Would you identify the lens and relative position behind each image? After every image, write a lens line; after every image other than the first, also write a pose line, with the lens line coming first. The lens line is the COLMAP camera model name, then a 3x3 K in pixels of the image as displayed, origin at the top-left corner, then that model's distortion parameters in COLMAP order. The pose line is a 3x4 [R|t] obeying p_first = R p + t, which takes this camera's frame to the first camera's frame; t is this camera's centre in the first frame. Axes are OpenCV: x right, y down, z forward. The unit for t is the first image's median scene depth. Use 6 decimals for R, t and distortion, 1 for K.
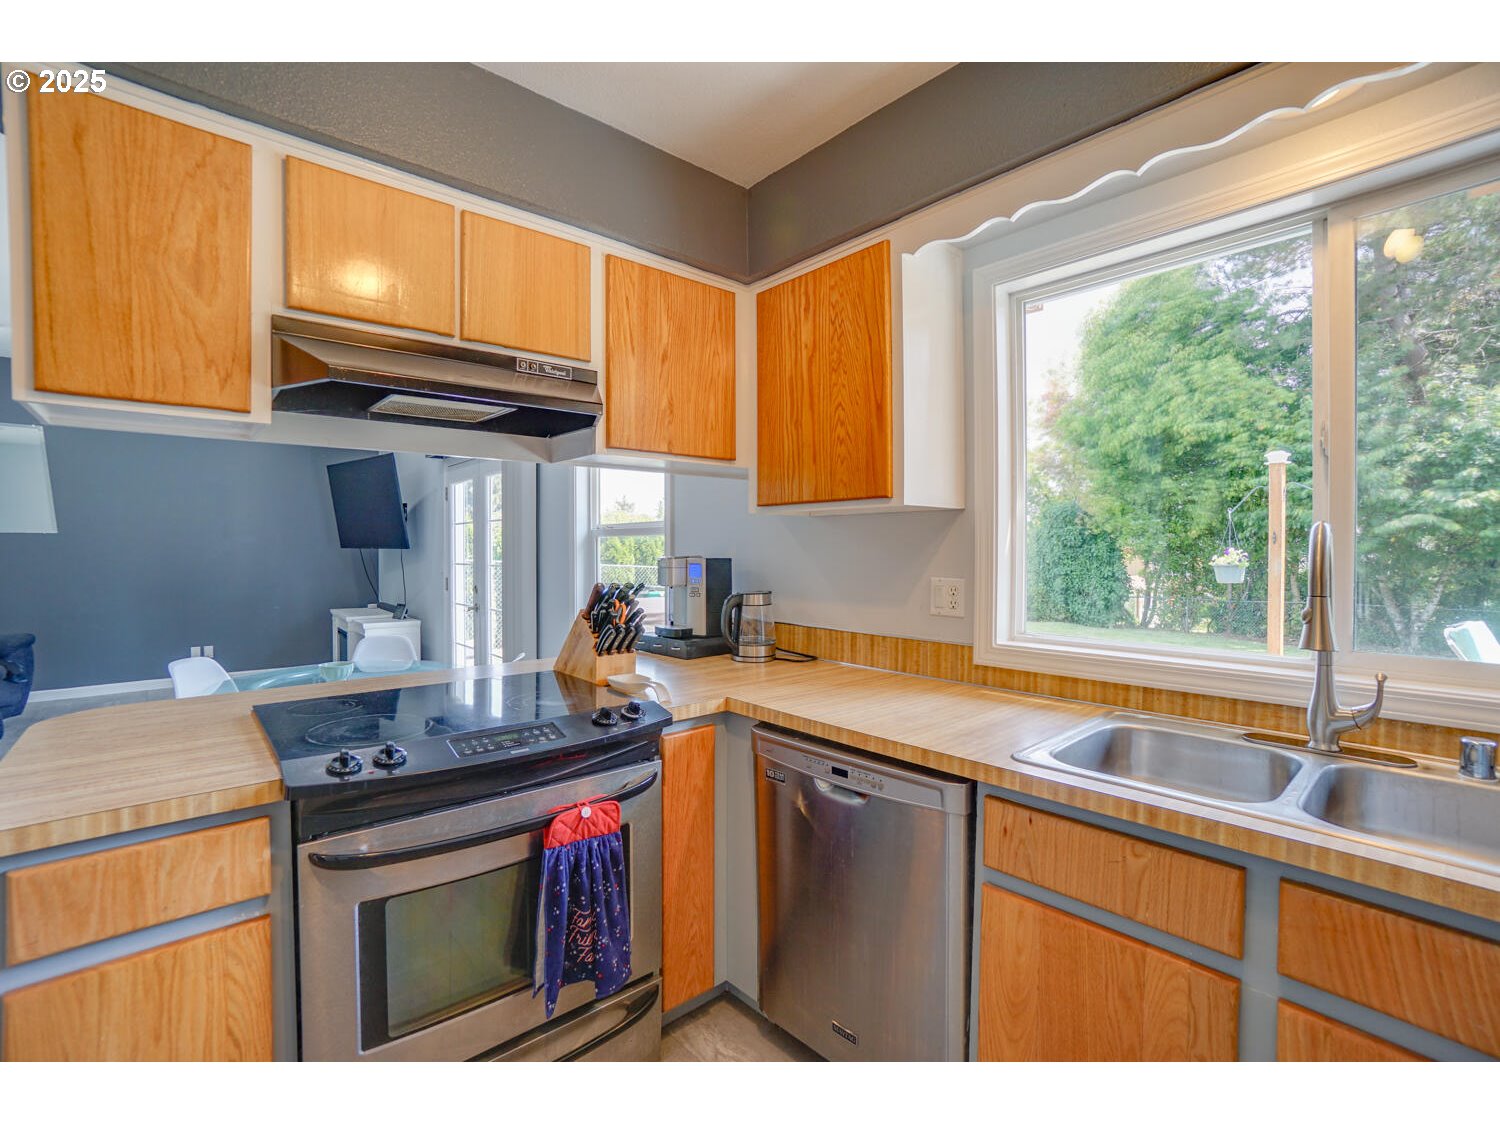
lens RADIAL K [[675.4, 0, 737.8], [0, 675.4, 551.3], [0, 0, 1]] dist [-0.057265, 0.019847]
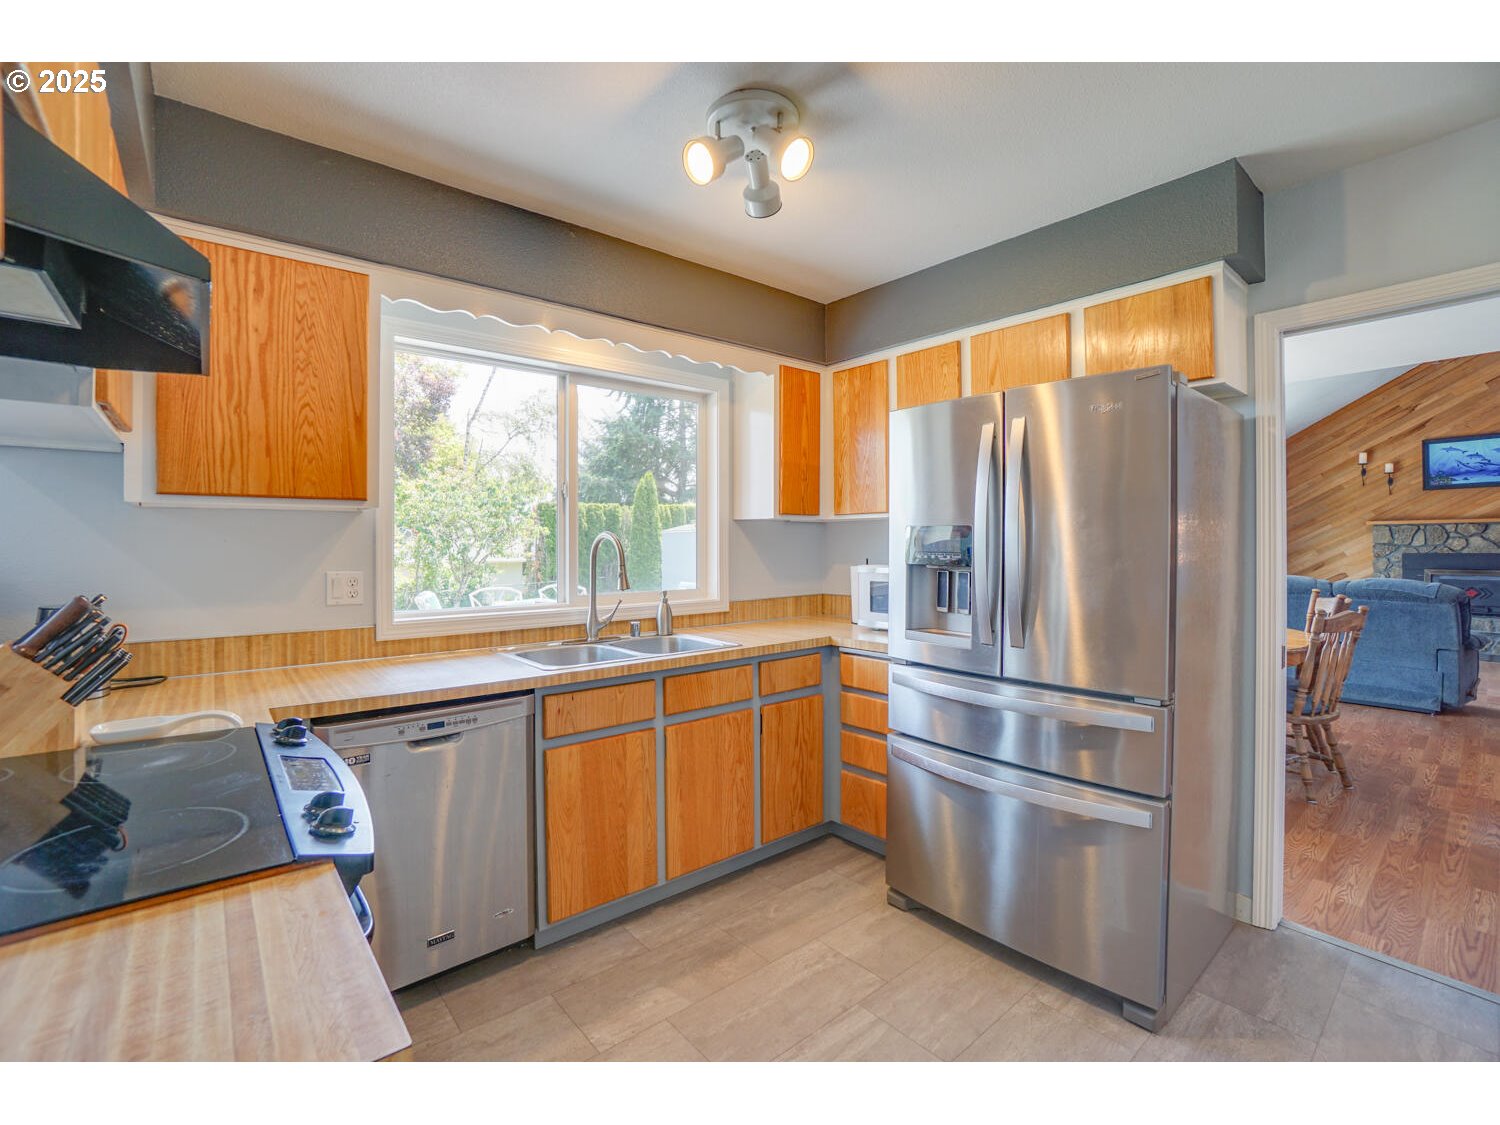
lens RADIAL K [[675.4, 0, 737.8], [0, 675.4, 551.3], [0, 0, 1]] dist [-0.057265, 0.019847]
pose [[0.023167, -0.009315, 0.999688, -0.838715], [0.010937, 0.999899, 0.009064, 0.002577], [-0.999672, 0.010724, 0.023266, 0.324416]]
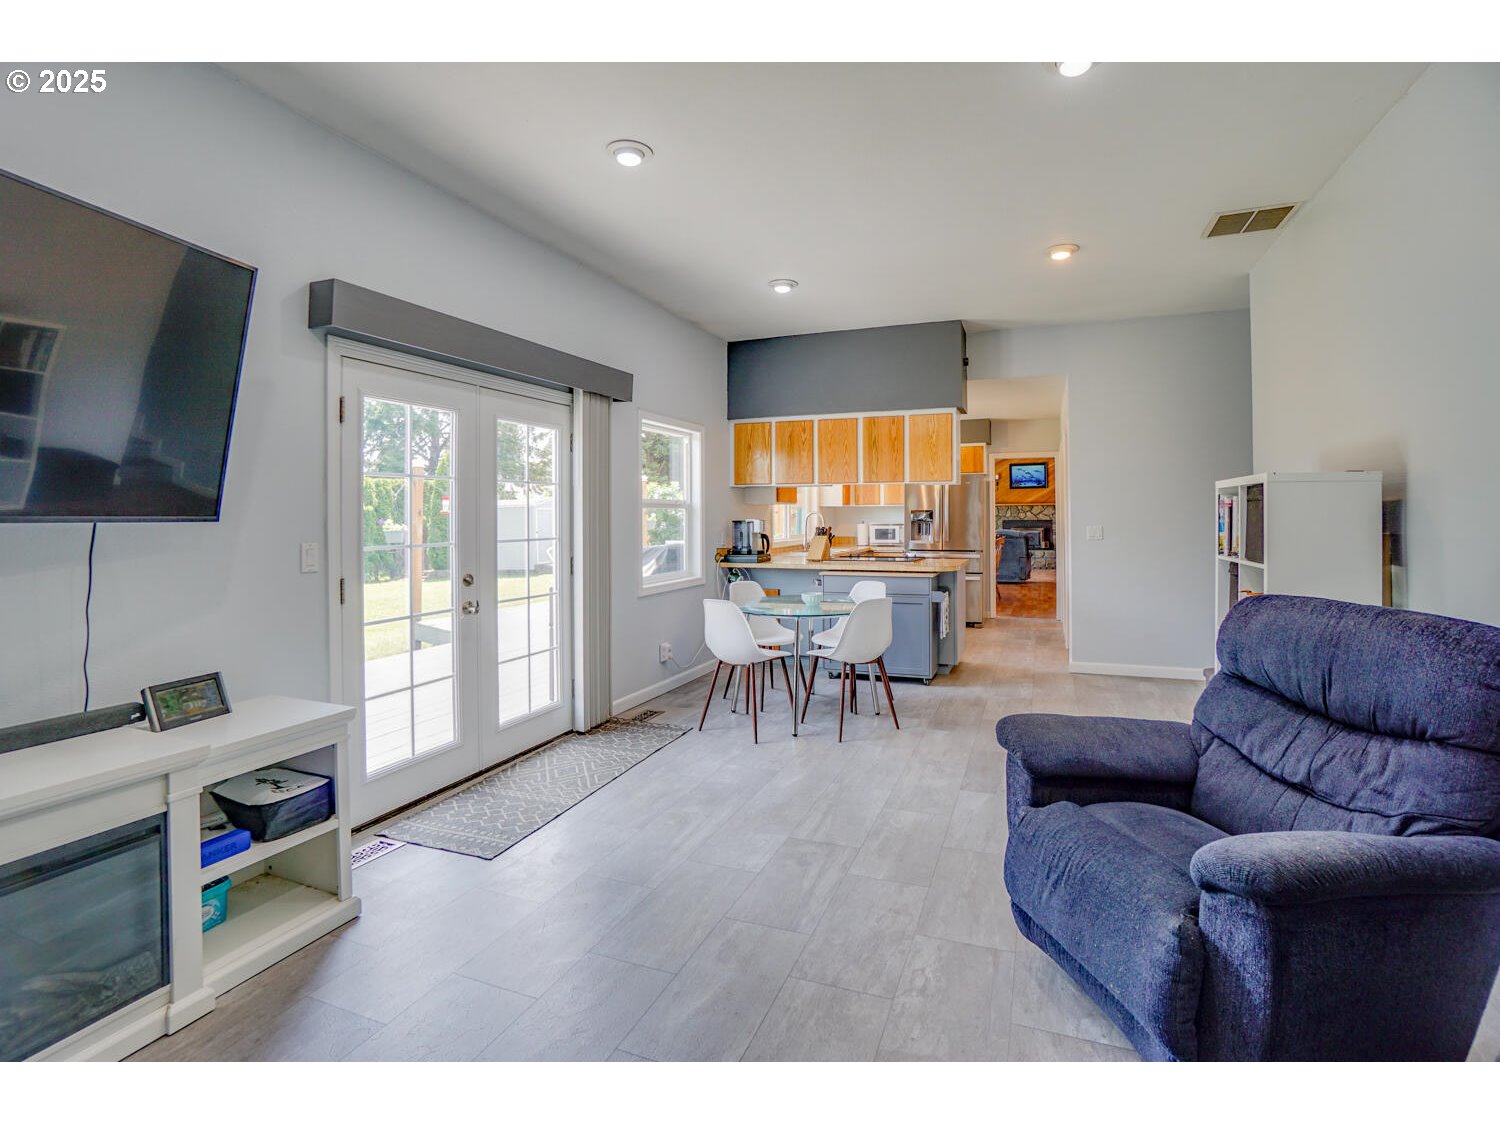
lens RADIAL K [[692.3, 0, 754.3], [0, 692.3, 520.1], [0, 0, 1]] dist [-0.019950, 0.000445]
pose [[-0.437704, 0.001938, 0.899117, -1.332758], [0.014187, 0.999888, 0.004751, 0.004250], [-0.899007, 0.014835, -0.437682, 0.875398]]
